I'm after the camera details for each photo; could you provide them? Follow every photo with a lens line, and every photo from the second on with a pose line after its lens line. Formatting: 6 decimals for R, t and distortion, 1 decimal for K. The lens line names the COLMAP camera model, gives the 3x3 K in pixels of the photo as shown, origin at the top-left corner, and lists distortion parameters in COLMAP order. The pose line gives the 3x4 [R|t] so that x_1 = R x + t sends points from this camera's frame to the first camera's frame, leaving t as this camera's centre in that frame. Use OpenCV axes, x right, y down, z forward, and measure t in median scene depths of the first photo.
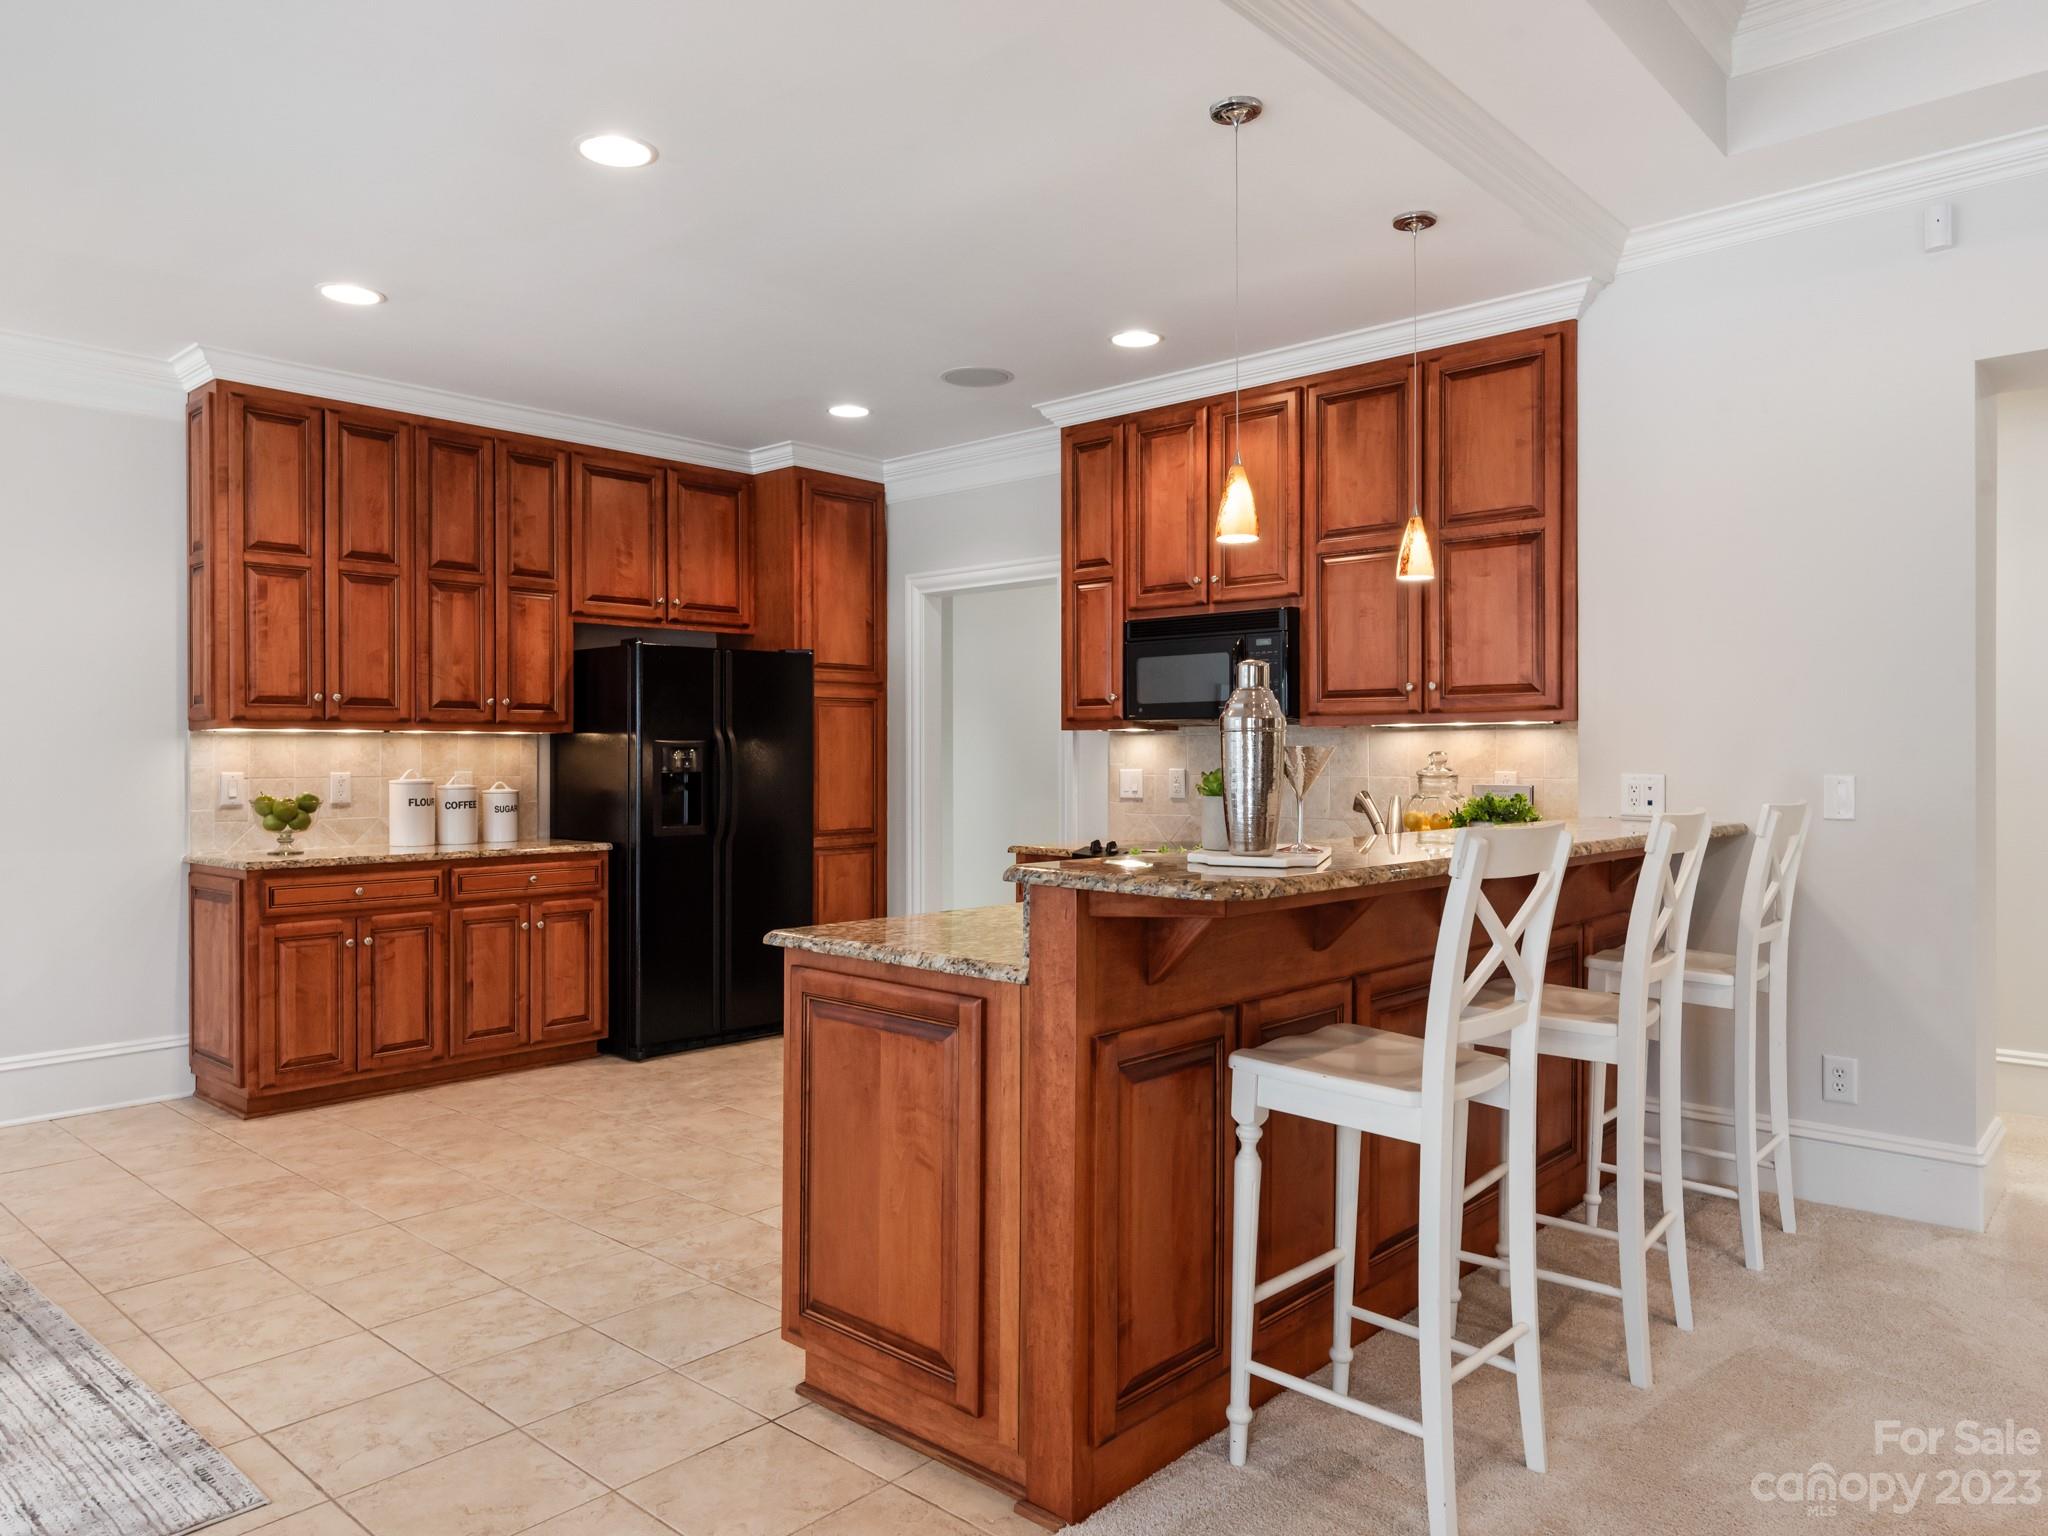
lens RADIAL K [[1378.8, 0, 1026.5], [0, 1378.8, 764.1], [0, 0, 1]] dist [0.004111, 0.001498]
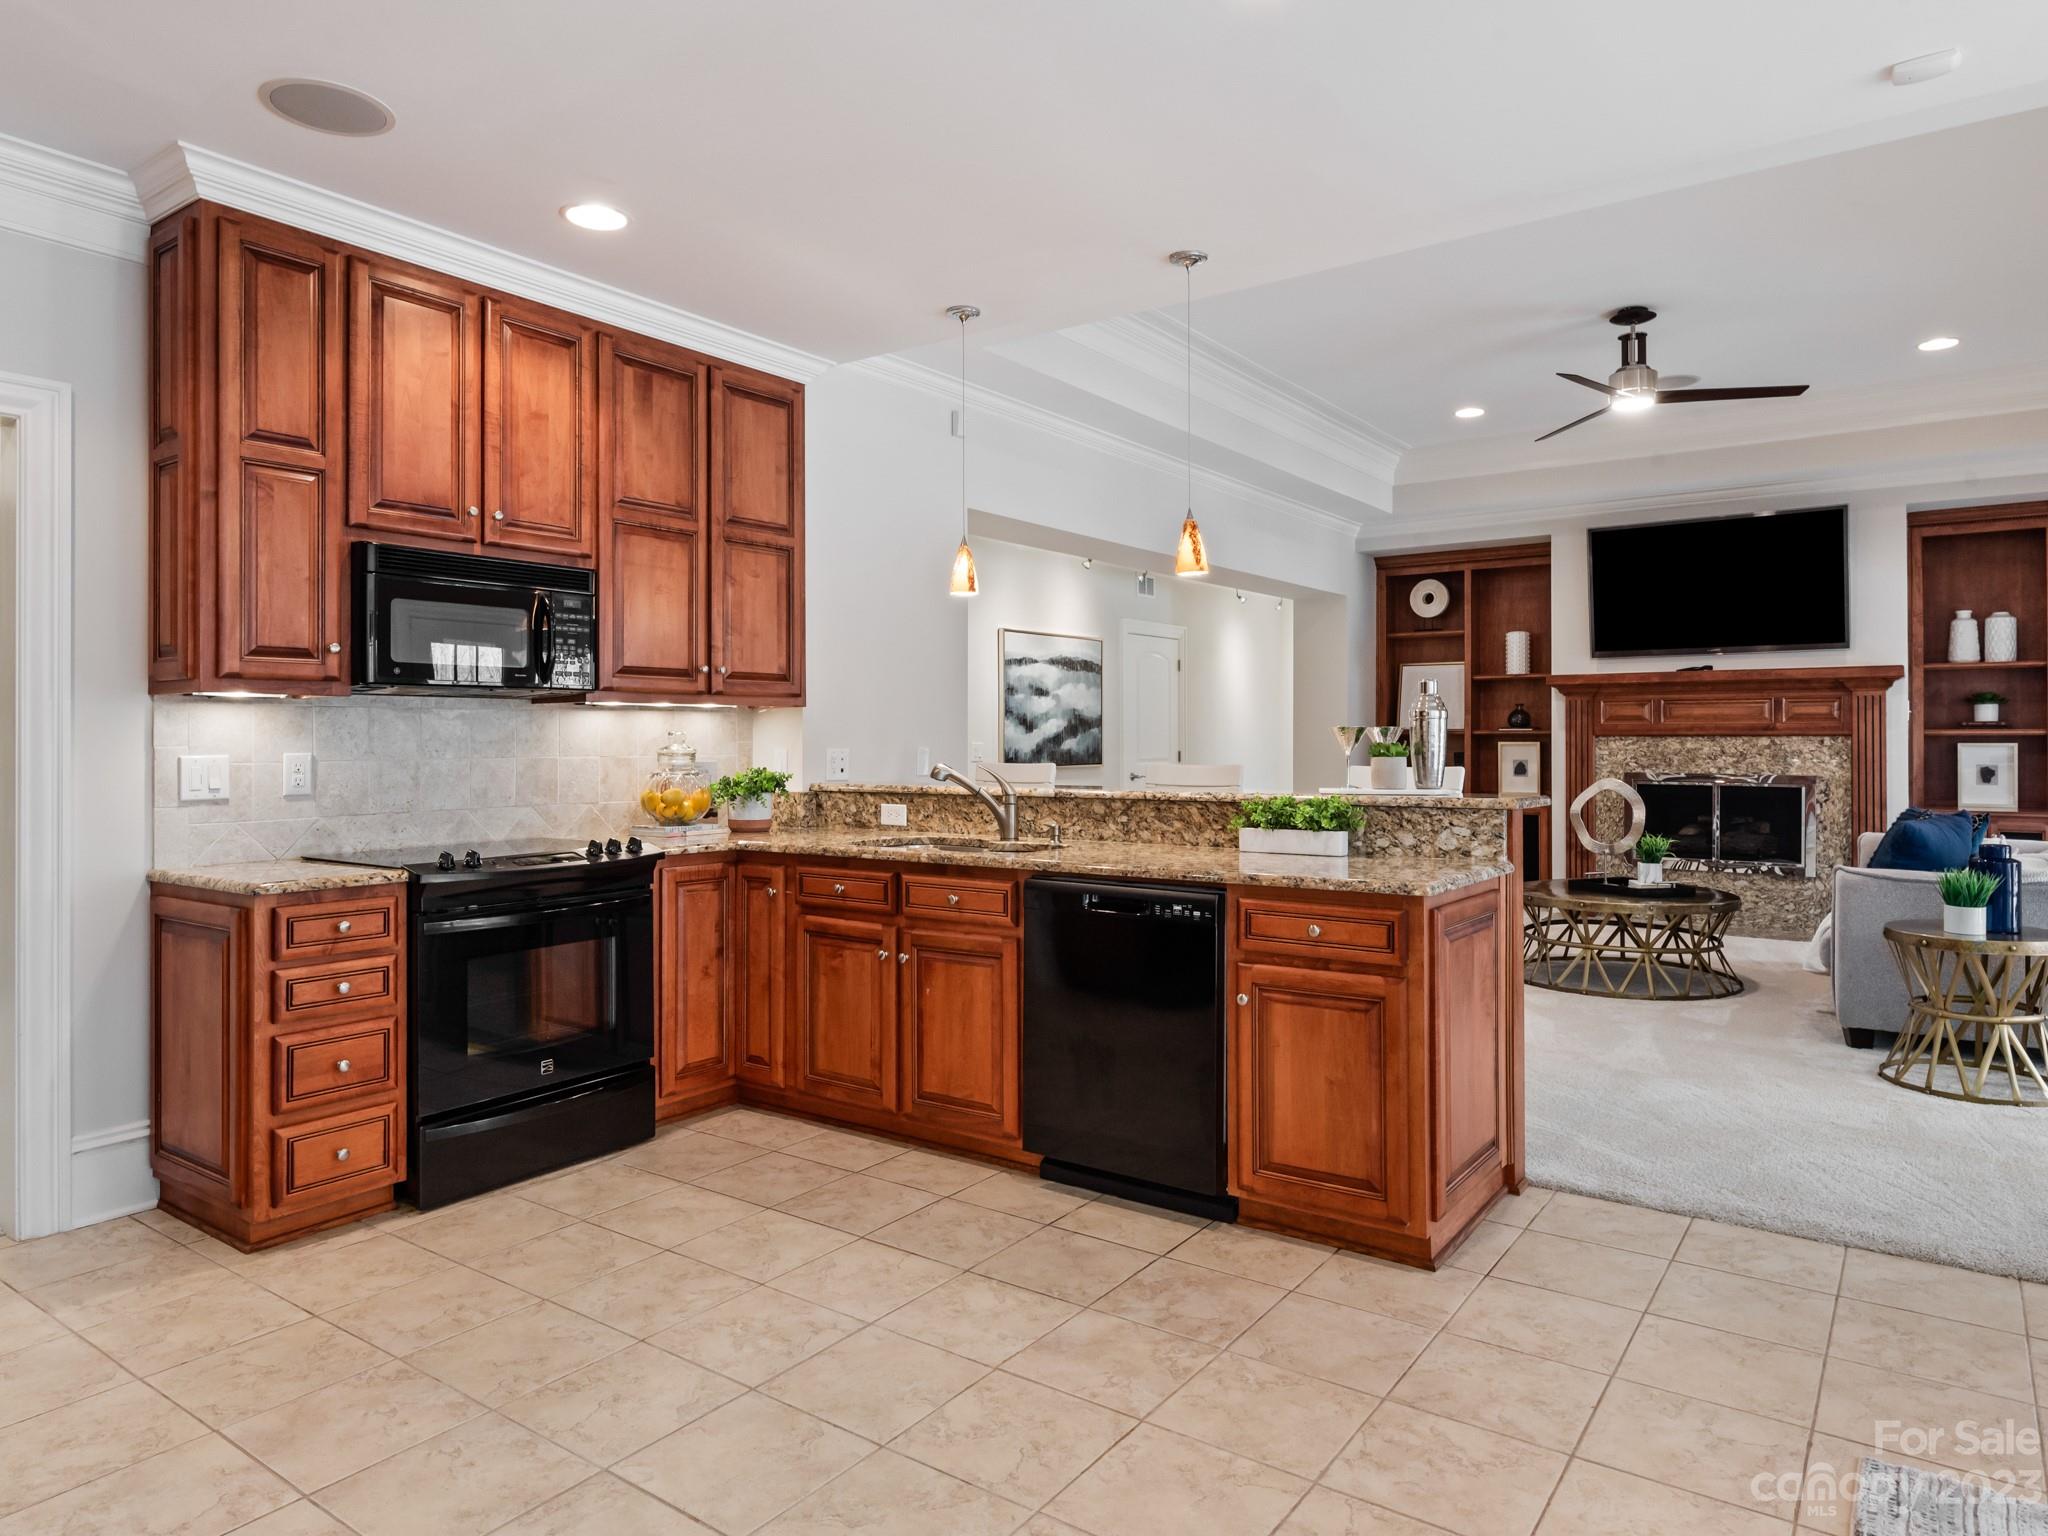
lens RADIAL K [[1287.5, 0, 1021.2], [0, 1287.5, 732.9], [0, 0, 1]] dist [0.000172, 0.001272]
pose [[-0.117364, 0.004591, 0.993078, -0.718350], [0.007310, 0.999966, -0.003759, -0.002048], [-0.993062, 0.006819, -0.117393, 0.870246]]
